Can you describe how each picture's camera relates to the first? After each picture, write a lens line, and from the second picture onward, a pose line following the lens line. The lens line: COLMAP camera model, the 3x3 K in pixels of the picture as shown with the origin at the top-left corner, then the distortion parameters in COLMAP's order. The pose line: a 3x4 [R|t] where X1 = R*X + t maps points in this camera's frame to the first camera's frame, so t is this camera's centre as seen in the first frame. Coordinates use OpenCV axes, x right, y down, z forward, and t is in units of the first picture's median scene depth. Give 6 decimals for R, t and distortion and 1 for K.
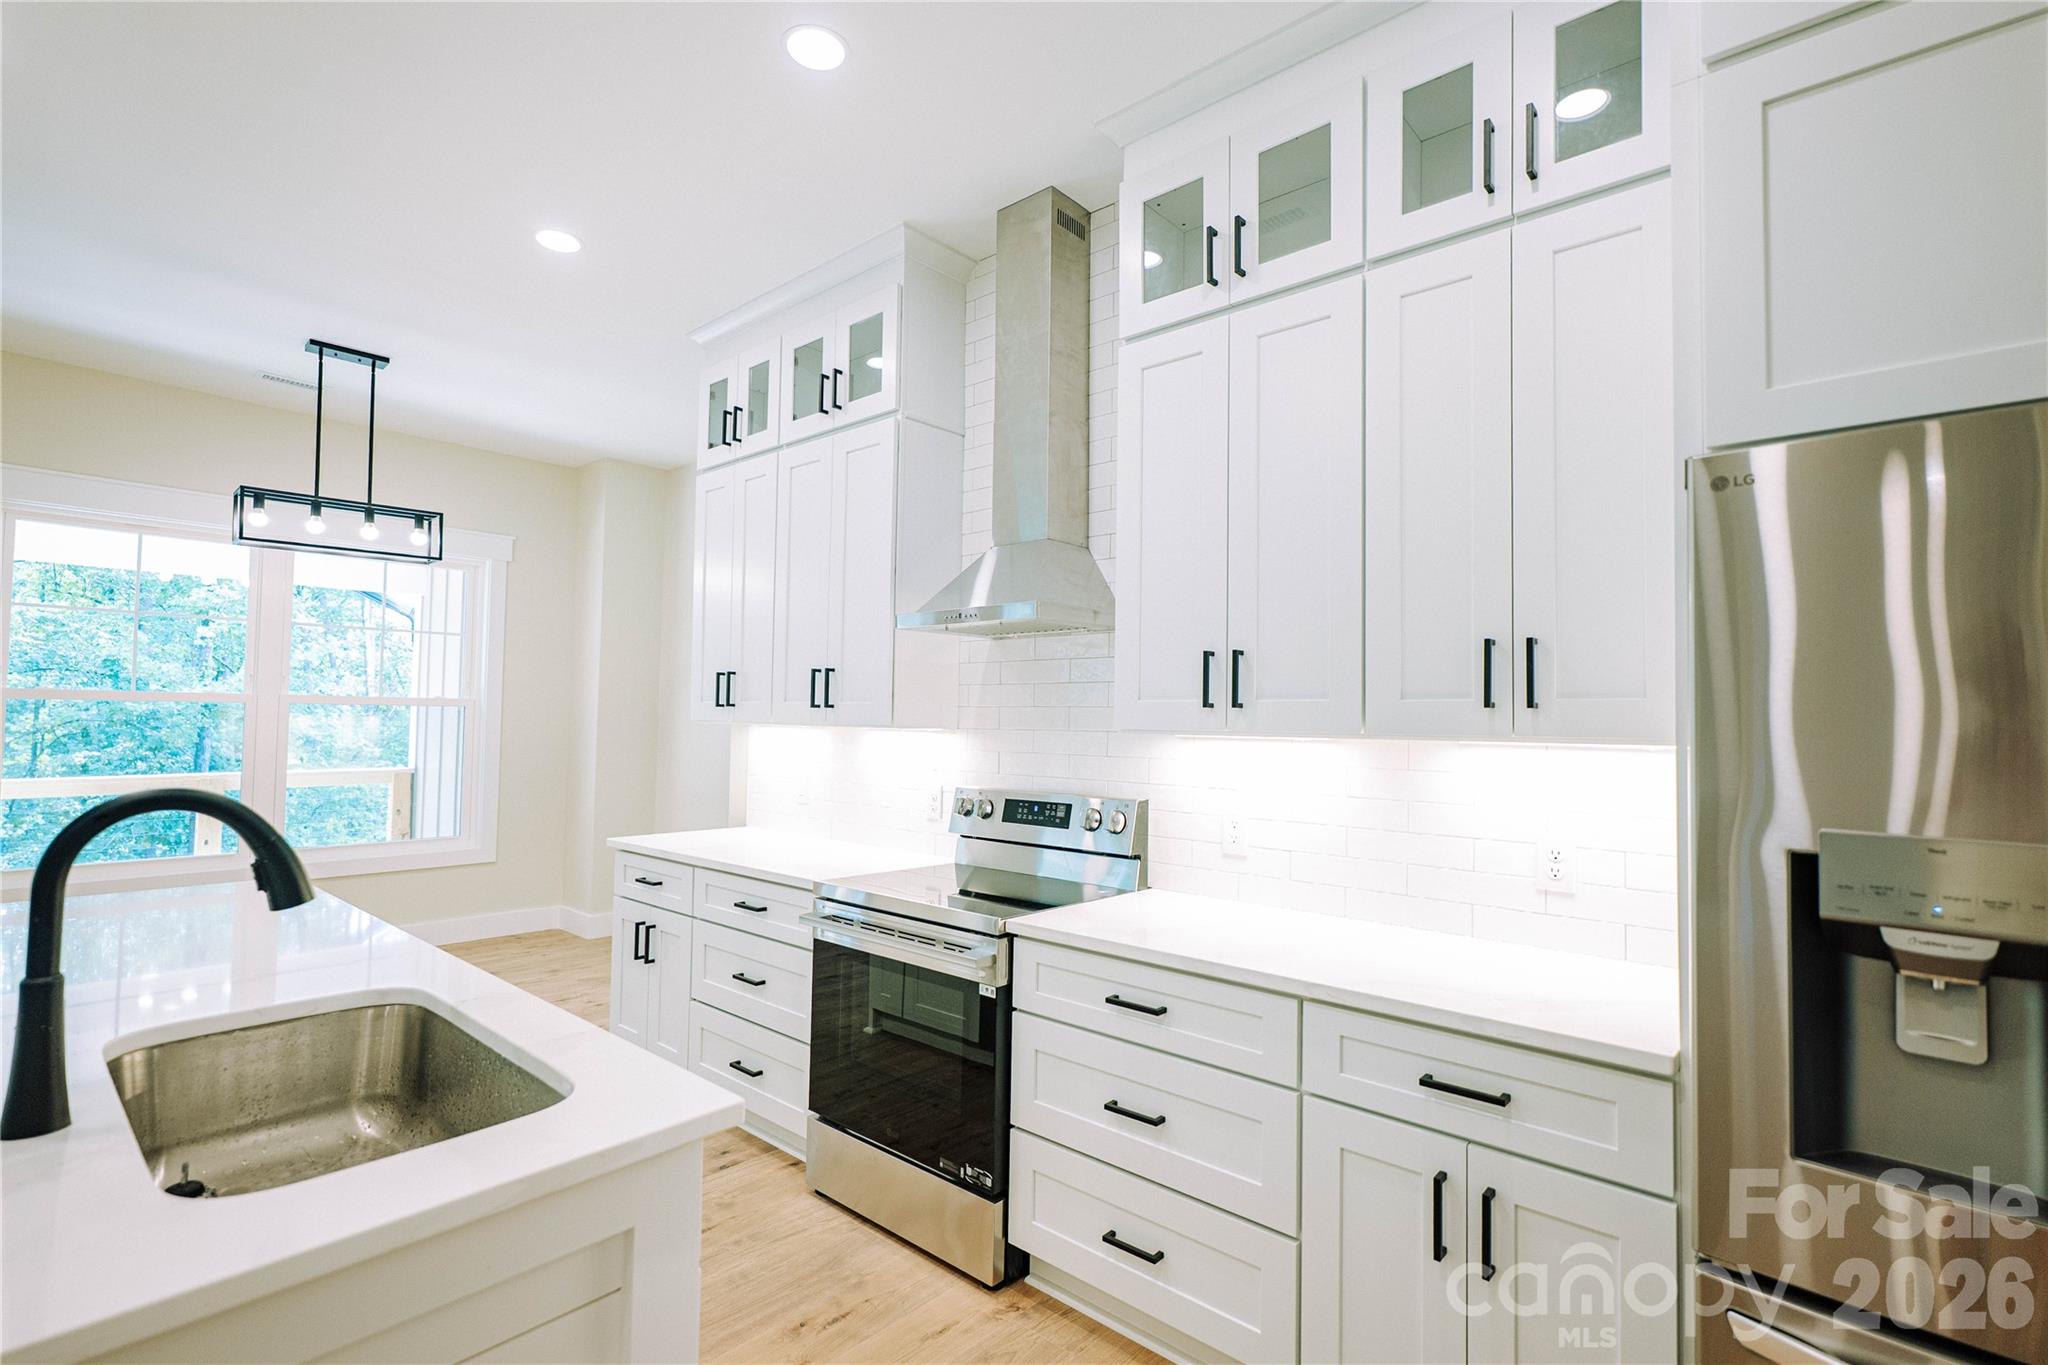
lens RADIAL K [[943.7, 0, 1029.4], [0, 943.7, 687.4], [0, 0, 1]] dist [-0.000075, 0.001100]
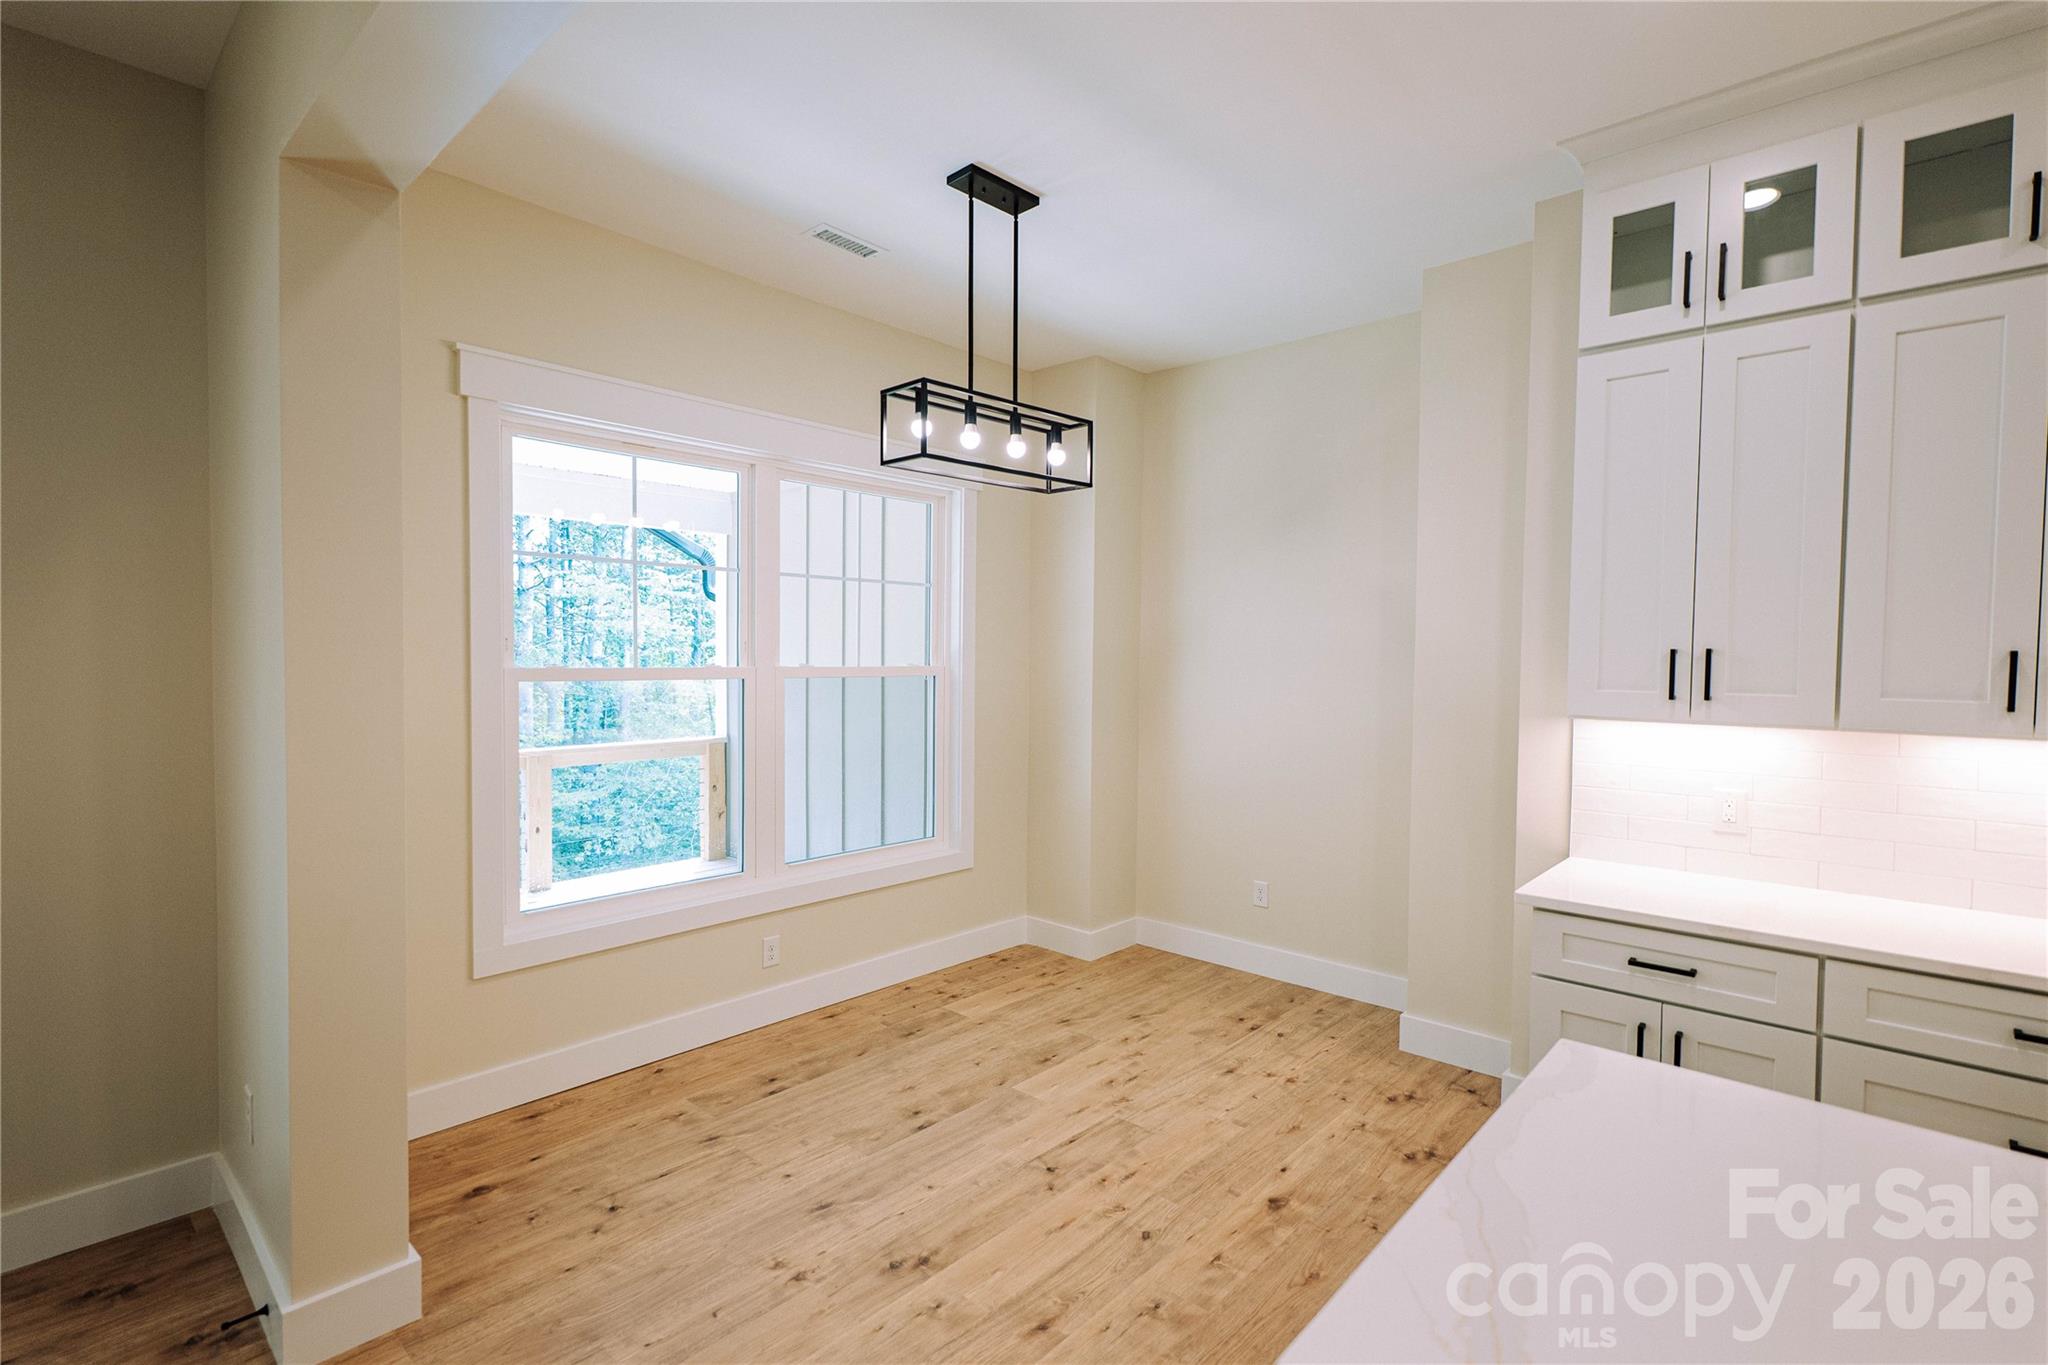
lens RADIAL K [[943.7, 0, 1032.6], [0, 943.7, 688.4], [0, 0, 1]] dist [-0.000075, 0.001100]
pose [[0.999875, -0.004383, -0.015181, -0.868828], [0.005418, 0.997613, 0.068845, -0.041302], [0.014843, -0.068918, 0.997512, 0.352880]]
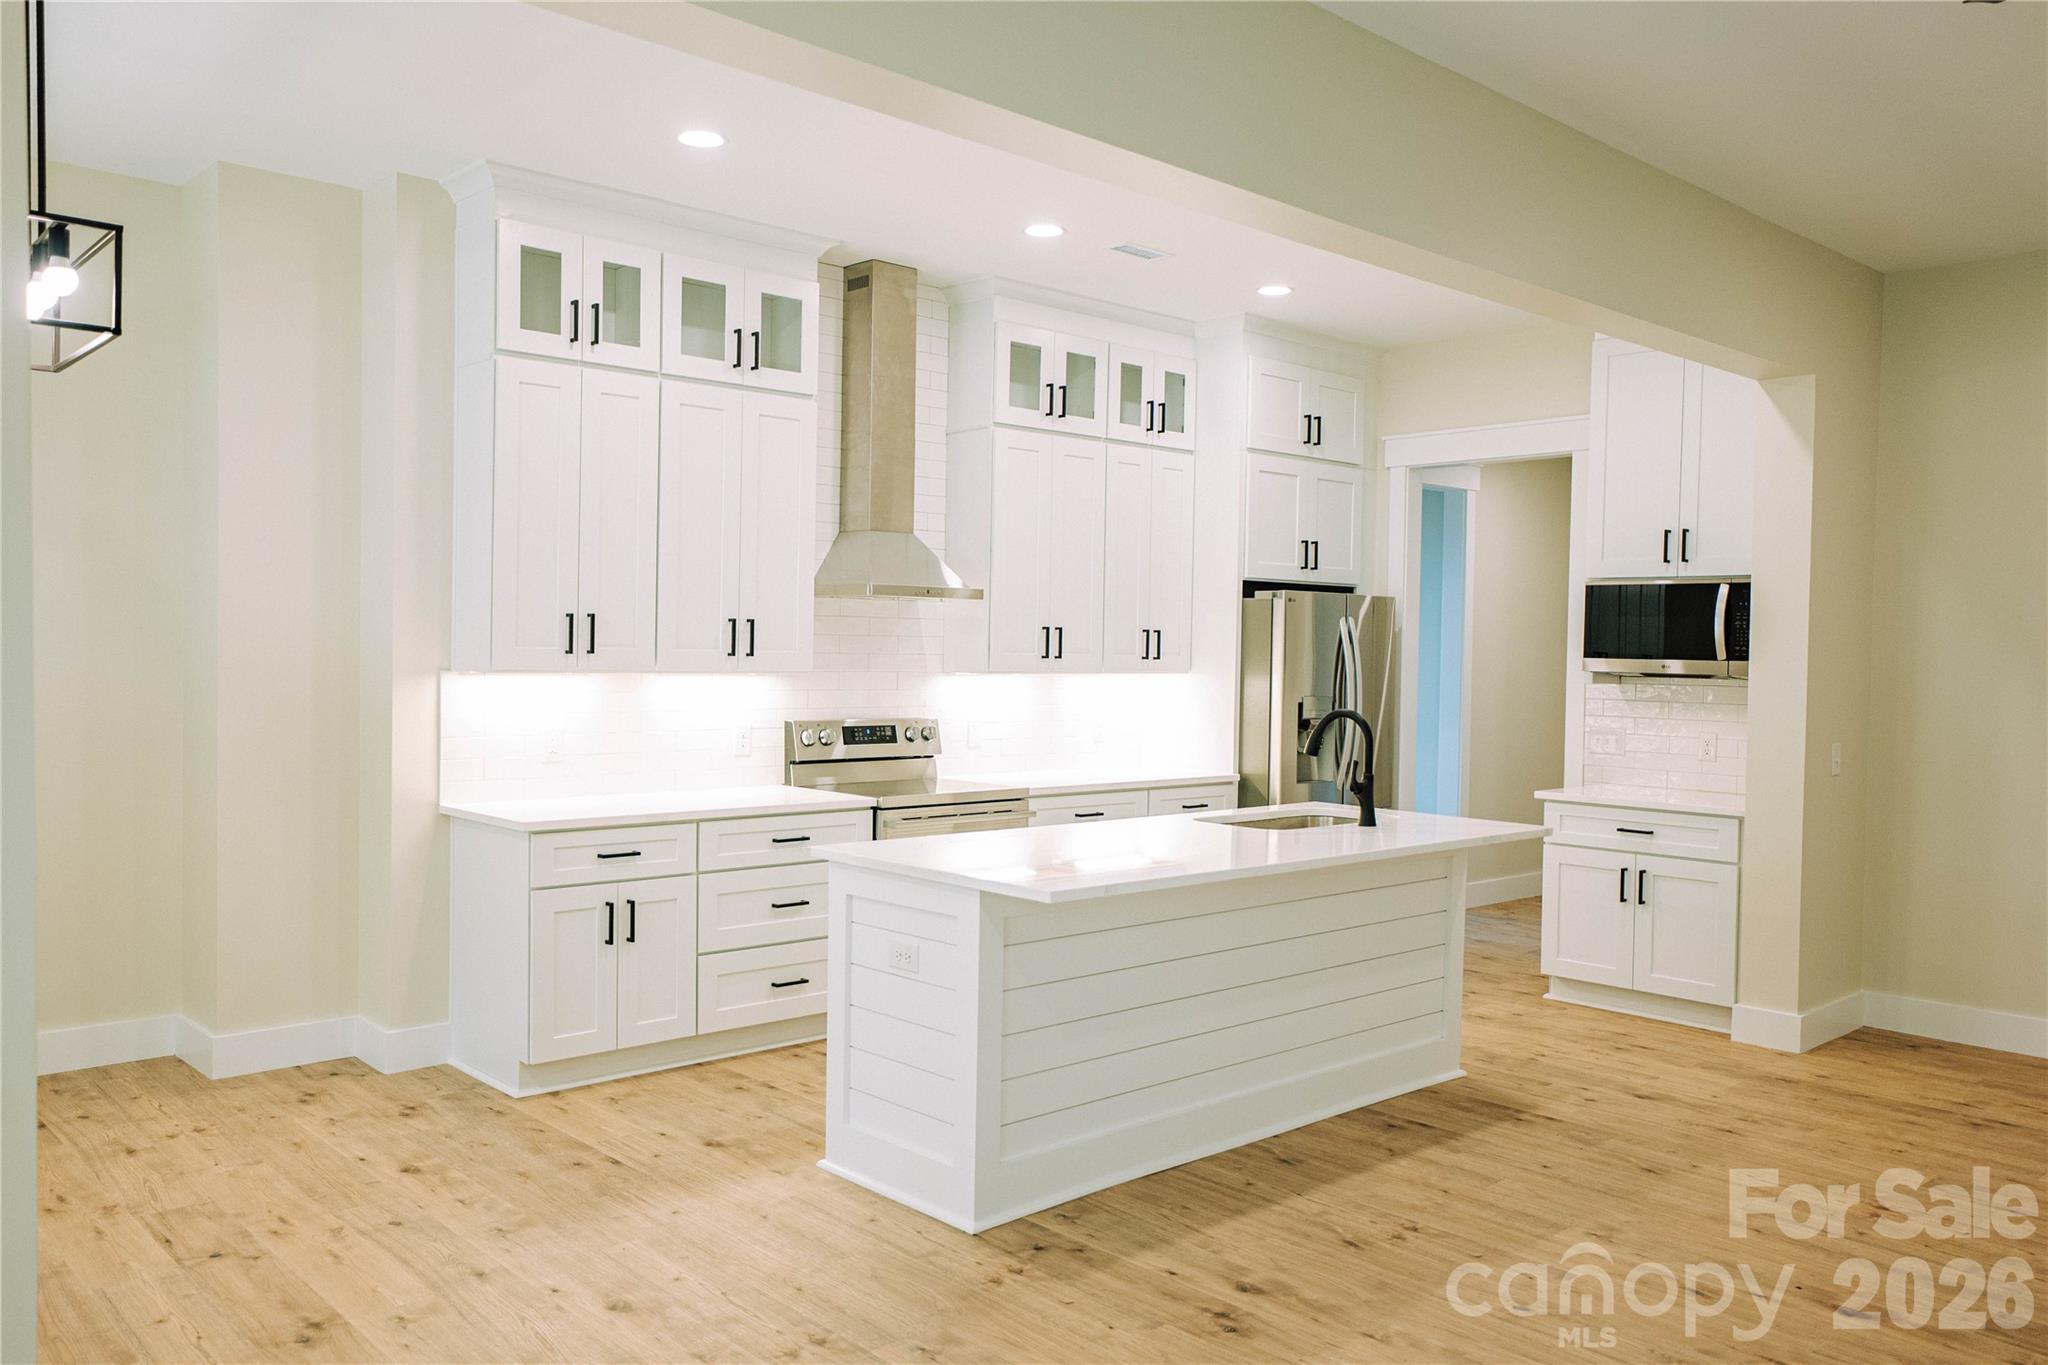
lens RADIAL K [[1574.2, 0, 1024.5], [0, 1574.2, 688.2], [0, 0, 1]] dist [0.007656, 0.000895]
pose [[0.105809, -0.041841, 0.993506, -1.895461], [-0.051876, 0.997522, 0.047535, -0.041653], [-0.993032, -0.056569, 0.103376, 0.496485]]
